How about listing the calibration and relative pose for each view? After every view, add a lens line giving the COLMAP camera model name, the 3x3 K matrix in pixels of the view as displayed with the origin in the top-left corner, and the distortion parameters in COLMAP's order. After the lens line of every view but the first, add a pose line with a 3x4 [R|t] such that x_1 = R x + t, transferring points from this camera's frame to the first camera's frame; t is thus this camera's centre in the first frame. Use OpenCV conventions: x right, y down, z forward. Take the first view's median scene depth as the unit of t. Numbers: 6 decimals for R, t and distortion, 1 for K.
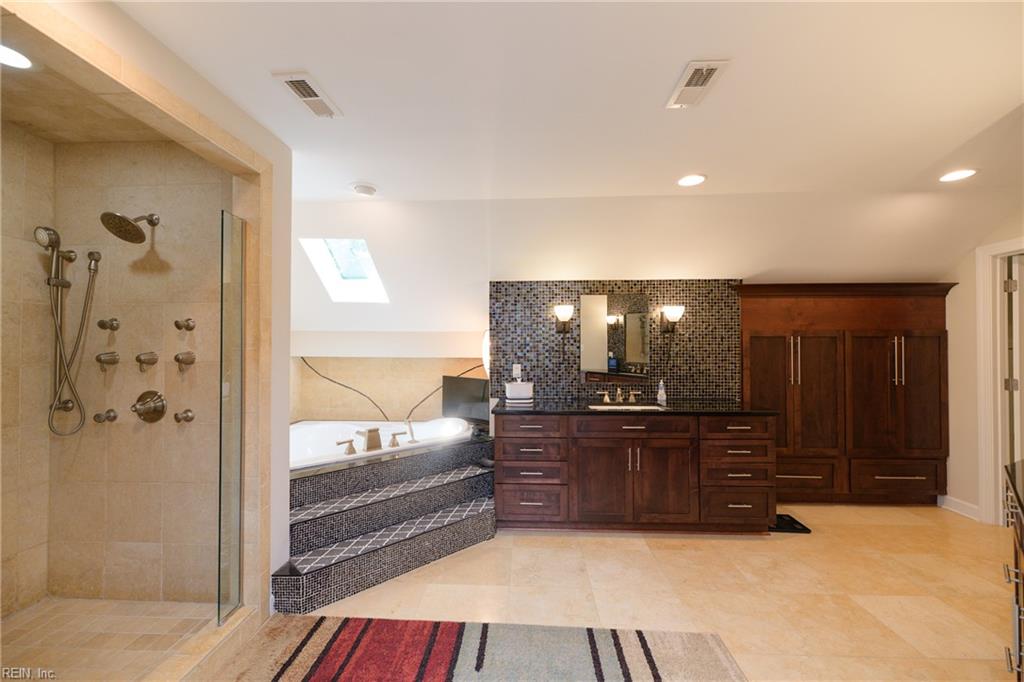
lens RADIAL K [[409.9, 0, 515.0], [0, 409.9, 342.7], [0, 0, 1]] dist [-0.001750, -0.000522]
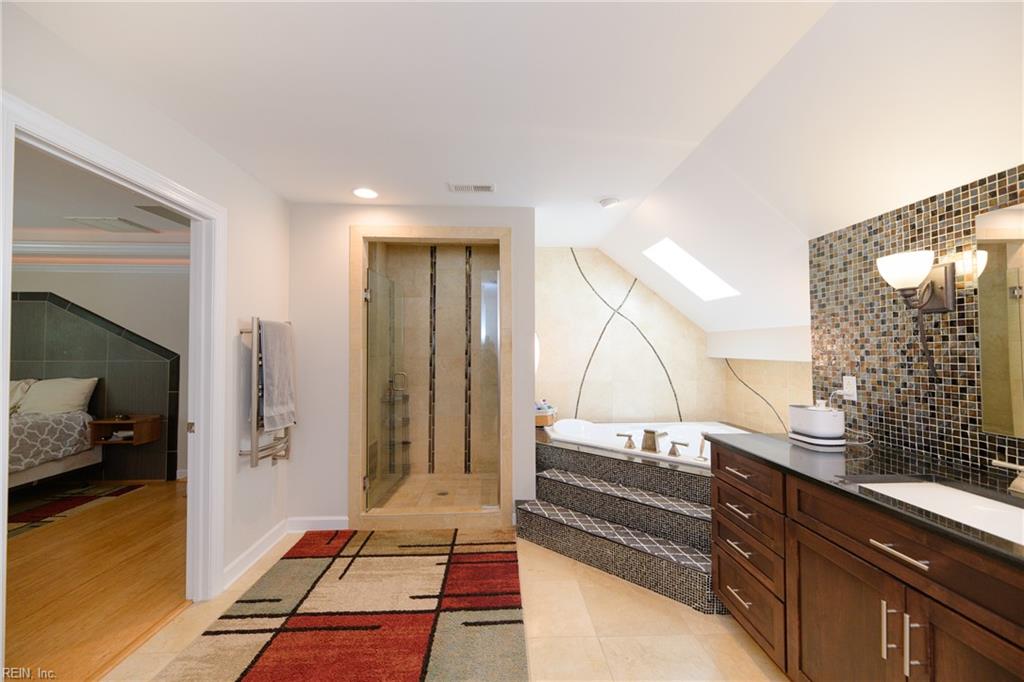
lens RADIAL K [[409.9, 0, 515.0], [0, 409.9, 342.7], [0, 0, 1]] dist [-0.001750, -0.000522]
pose [[0.083384, -0.019915, -0.996318, 0.628905], [0.013514, 0.999731, -0.018852, 0.013726], [0.996426, -0.011892, 0.083631, 0.606937]]
